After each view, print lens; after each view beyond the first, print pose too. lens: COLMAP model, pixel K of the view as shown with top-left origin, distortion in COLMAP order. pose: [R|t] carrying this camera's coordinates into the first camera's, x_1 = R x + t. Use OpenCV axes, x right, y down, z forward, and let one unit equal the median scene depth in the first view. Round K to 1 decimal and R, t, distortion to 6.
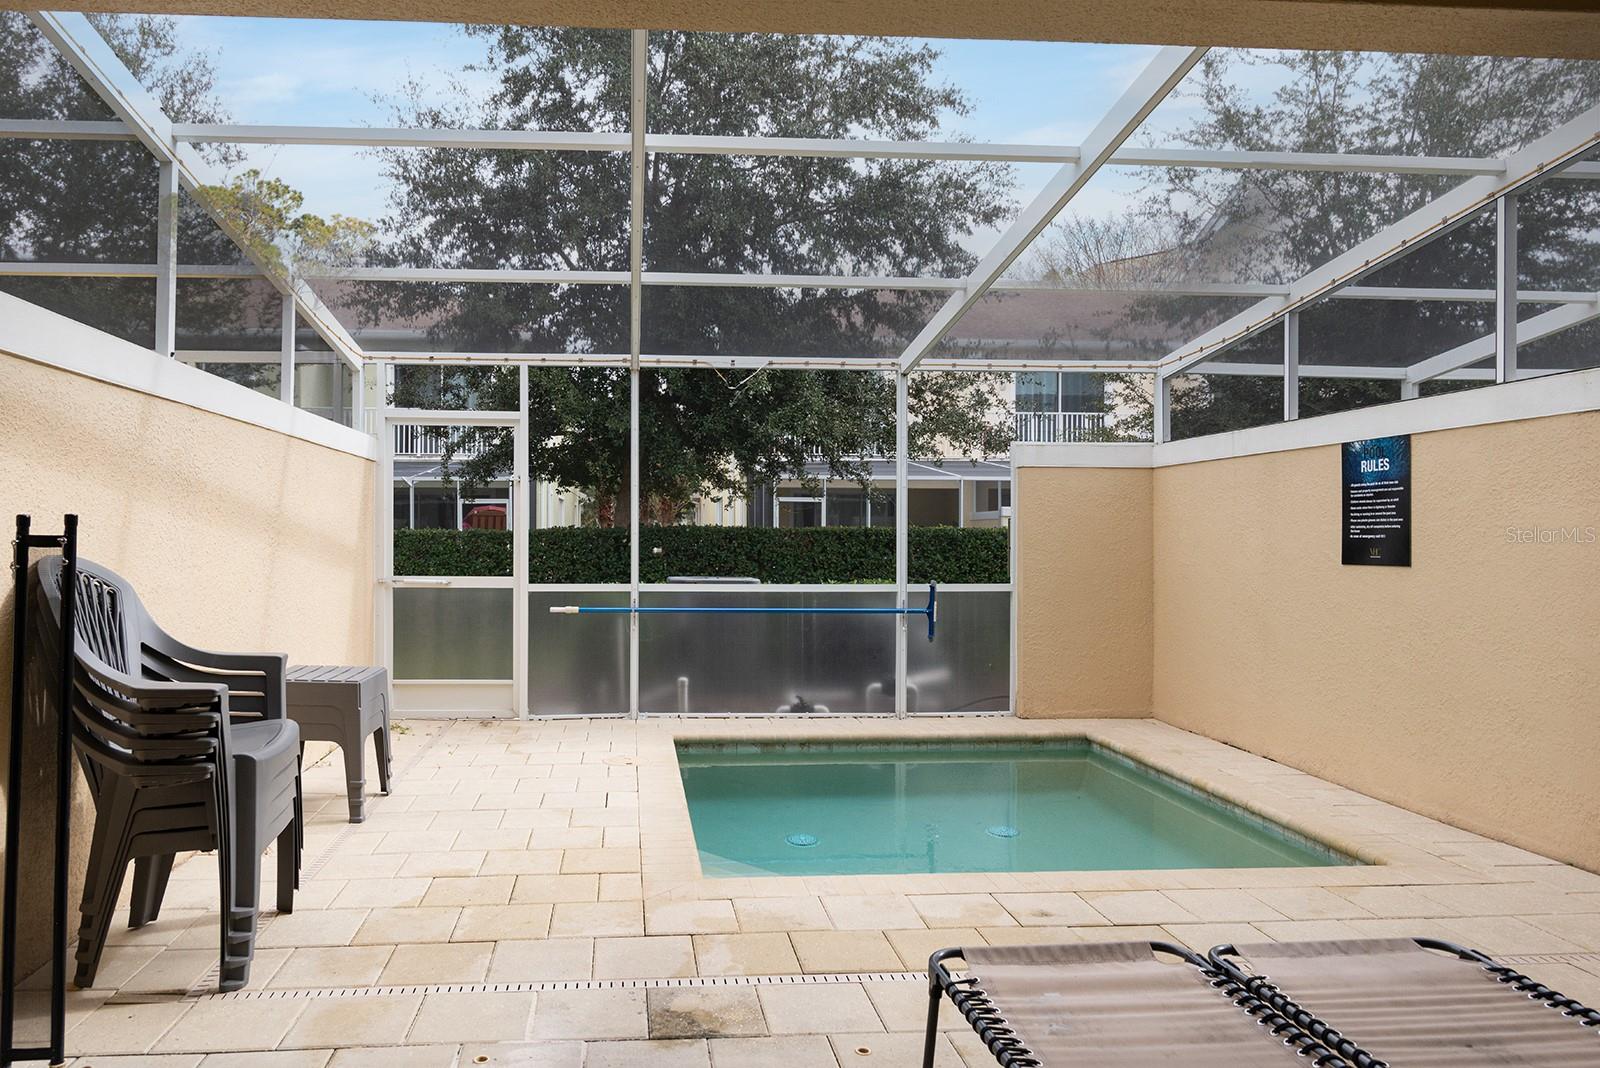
lens RADIAL K [[1003.7, 0, 797.7], [0, 1003.7, 531.5], [0, 0, 1]] dist [-0.028402, -0.000783]
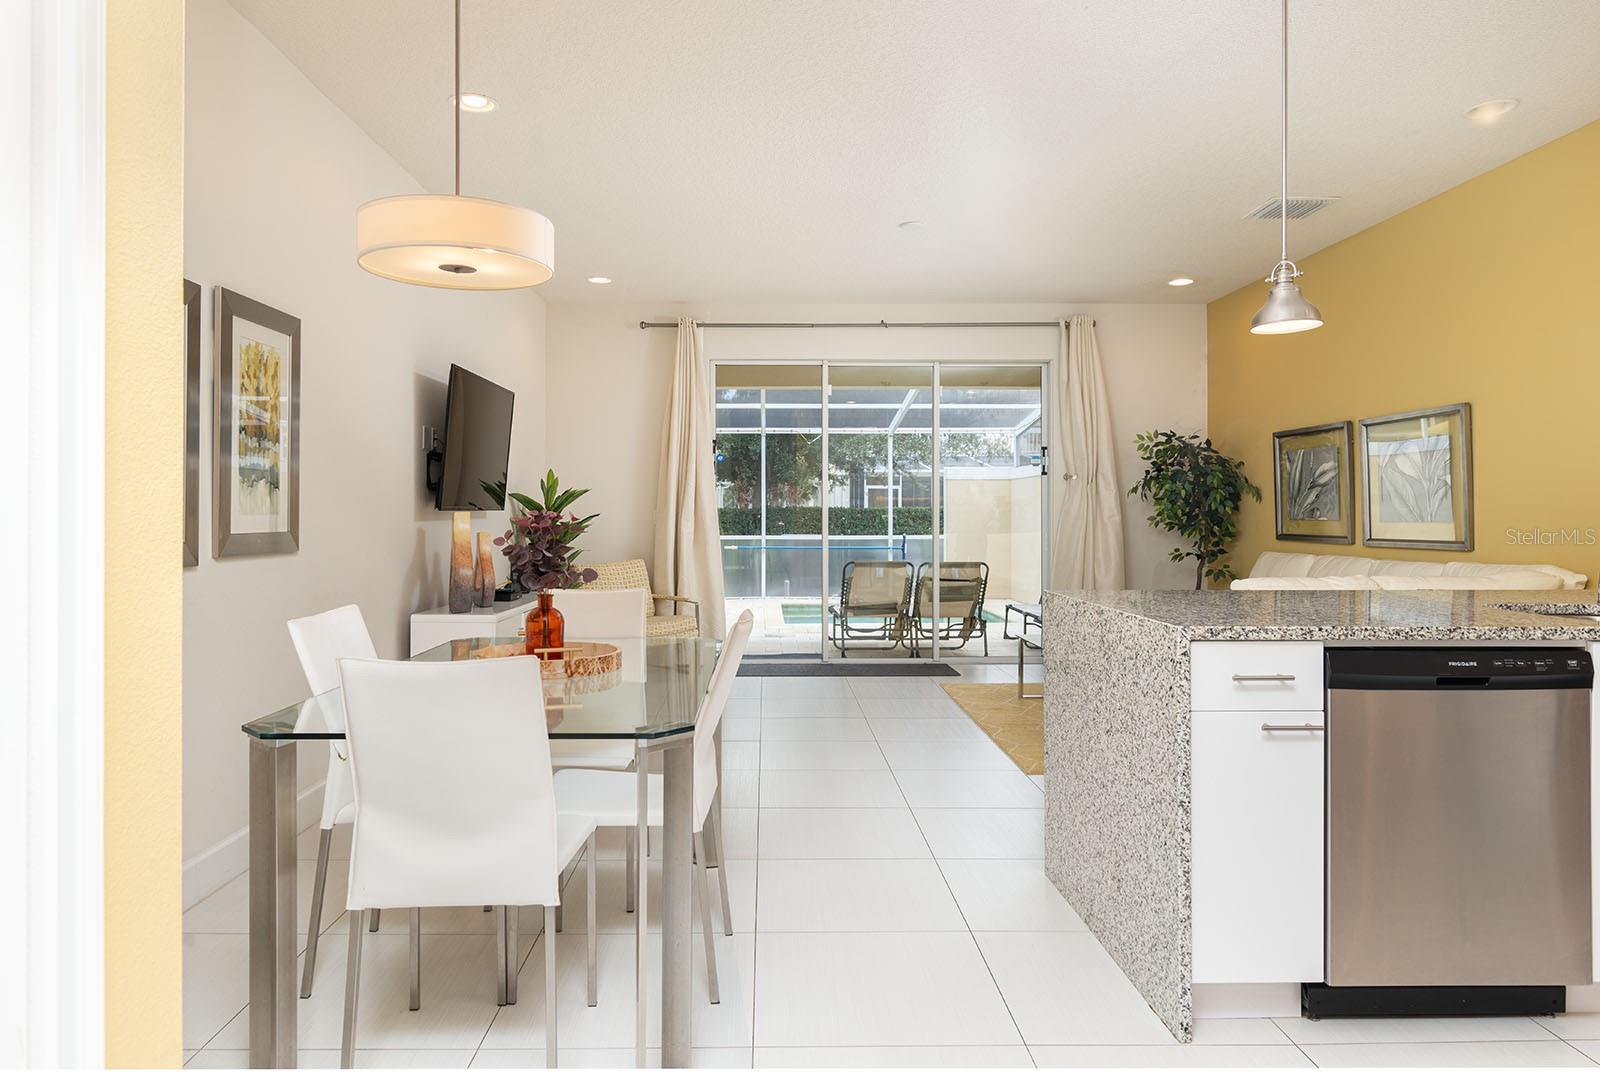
lens RADIAL K [[1003.7, 0, 796.0], [0, 1003.7, 520.6], [0, 0, 1]] dist [-0.028402, -0.000783]
pose [[0.991111, -0.001390, -0.133028, 0.185709], [0.002853, 0.999938, 0.010809, -0.001551], [0.133005, -0.011093, 0.991053, -1.080769]]
